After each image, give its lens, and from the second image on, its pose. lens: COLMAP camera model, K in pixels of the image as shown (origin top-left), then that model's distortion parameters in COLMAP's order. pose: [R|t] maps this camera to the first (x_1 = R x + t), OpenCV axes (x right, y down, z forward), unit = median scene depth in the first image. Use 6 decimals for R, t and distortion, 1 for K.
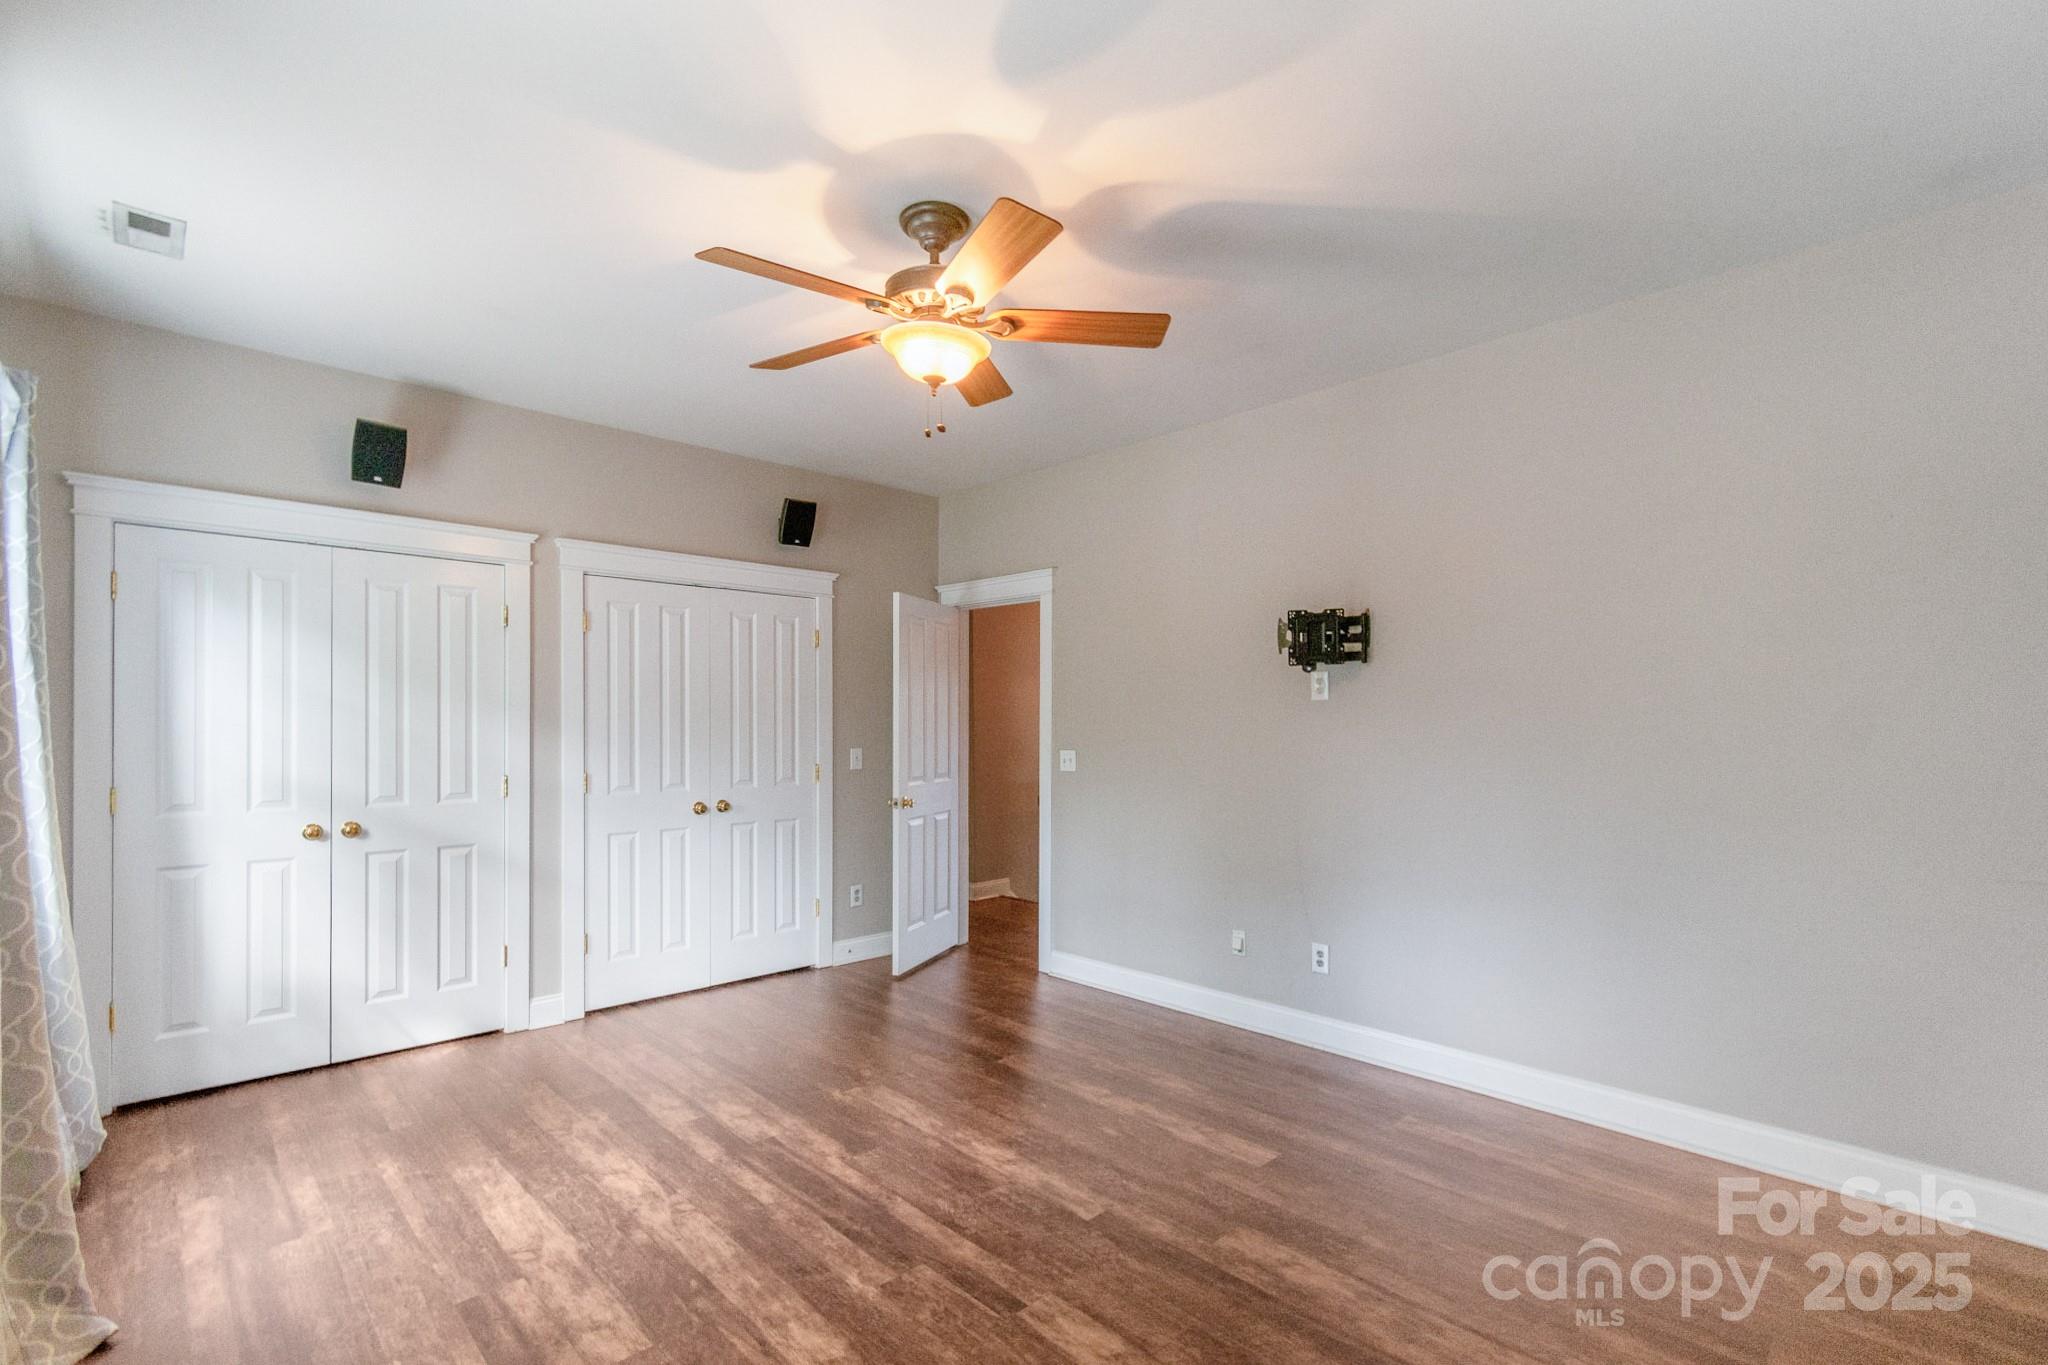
lens RADIAL K [[913.4, 0, 1018.0], [0, 913.4, 689.8], [0, 0, 1]] dist [0.003694, 0.000431]
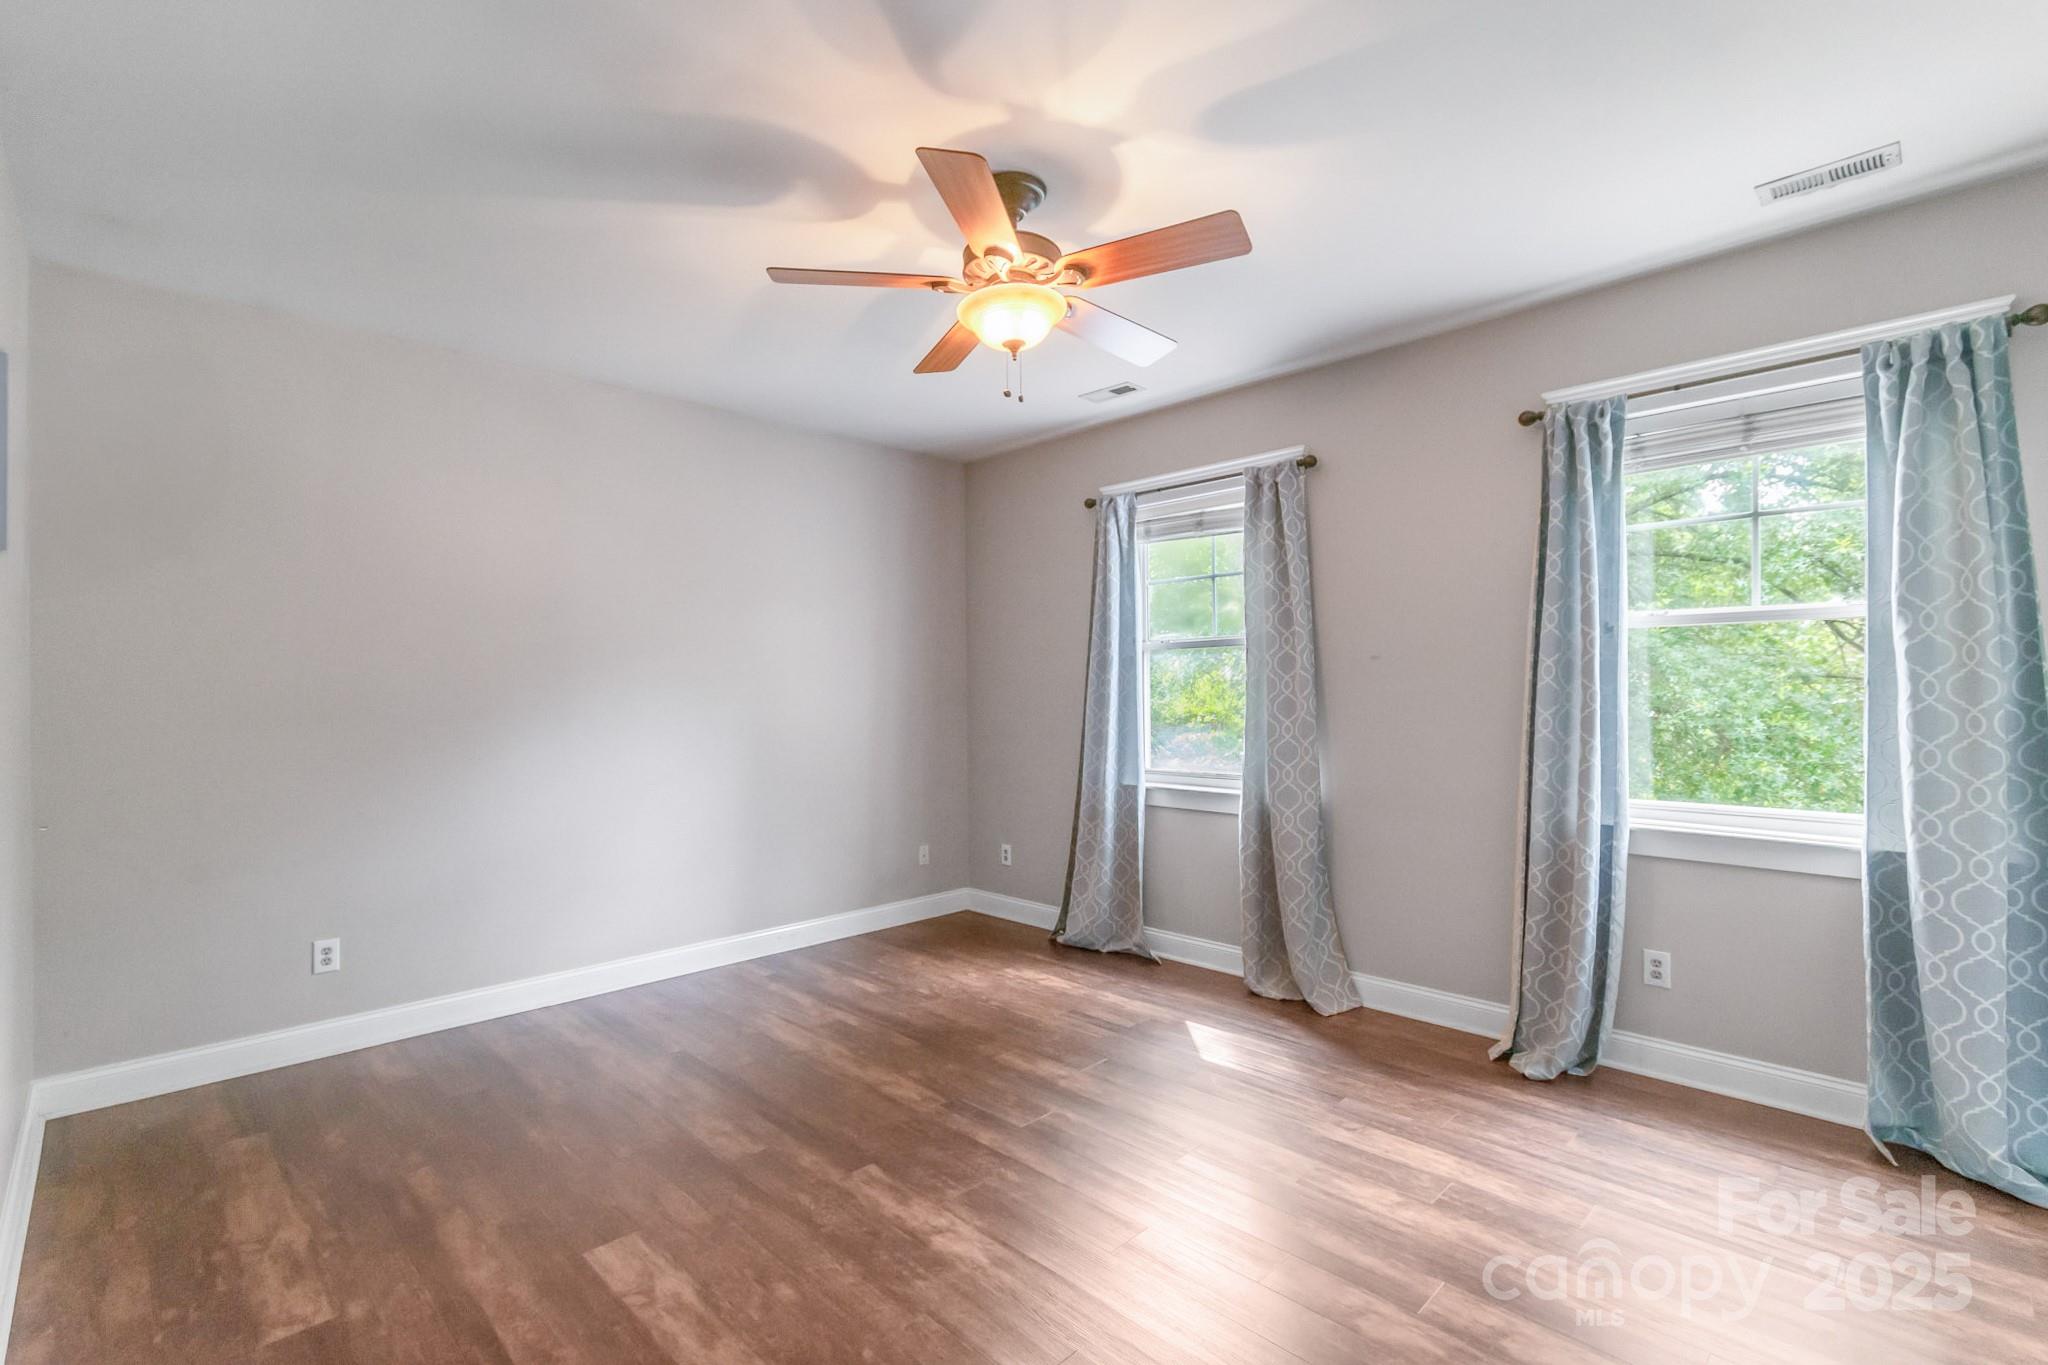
lens RADIAL K [[924.1, 0, 1021.2], [0, 924.1, 688.1], [0, 0, 1]] dist [0.006050, 0.000289]
pose [[-0.999741, 0.007551, -0.021447, -0.072695], [0.008409, 0.999156, -0.040199, 0.078408], [0.021125, -0.040369, -0.998961, 1.997199]]
